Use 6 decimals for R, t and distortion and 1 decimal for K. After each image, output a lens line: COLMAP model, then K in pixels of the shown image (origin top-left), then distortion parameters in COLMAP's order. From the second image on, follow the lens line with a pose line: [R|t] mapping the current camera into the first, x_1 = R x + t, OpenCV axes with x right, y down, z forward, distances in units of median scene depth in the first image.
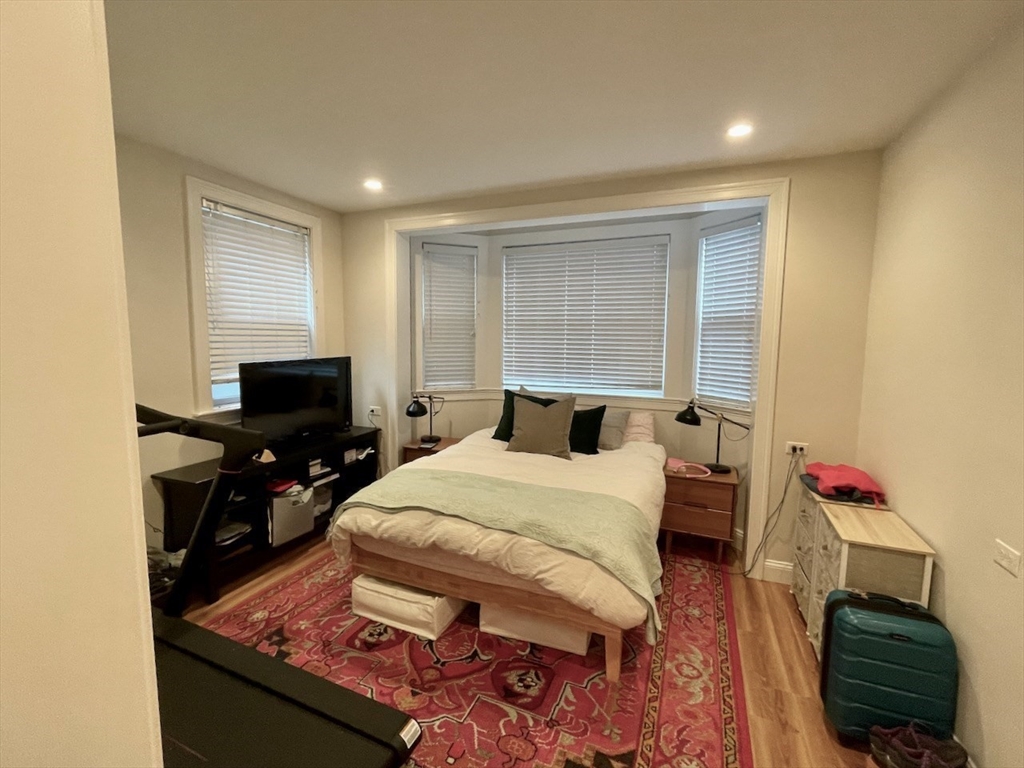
lens RADIAL K [[415.4, 0, 540.9], [0, 415.4, 376.2], [0, 0, 1]] dist [0.000844, -0.000289]
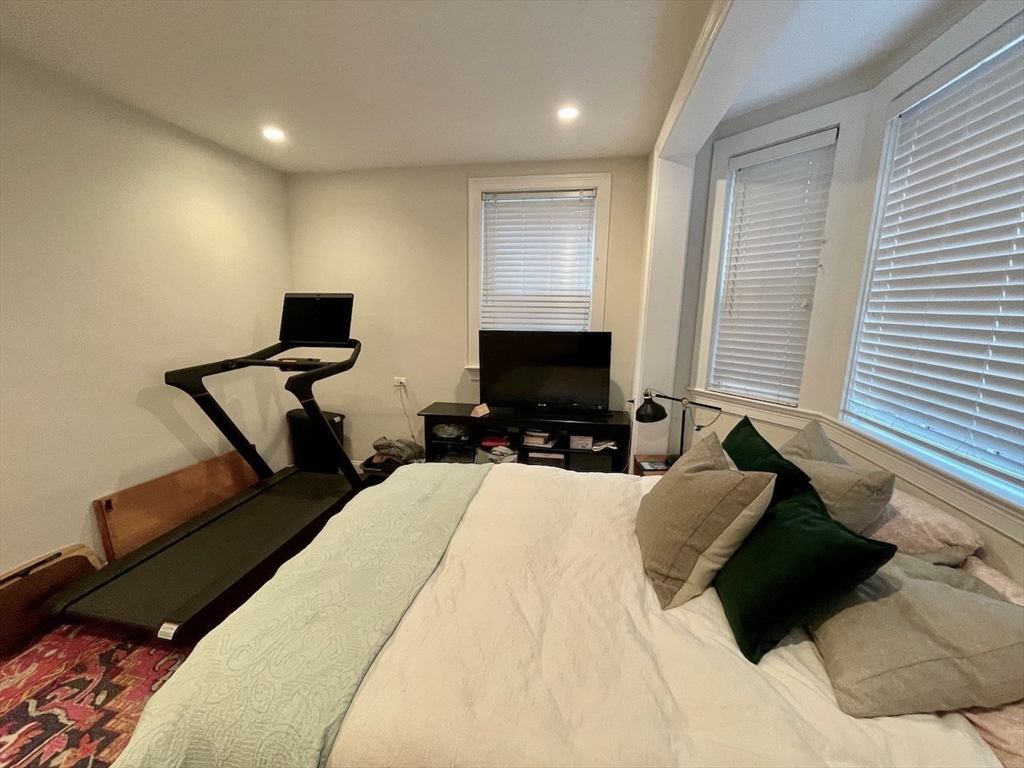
lens RADIAL K [[415.1, 0, 512.3], [0, 415.1, 382.9], [0, 0, 1]] dist [-0.002499, -0.000482]
pose [[0.188806, 0.175109, -0.966276, 0.359973], [-0.100933, 0.982223, 0.158276, -0.062278], [0.976814, 0.067646, 0.203123, 0.662043]]
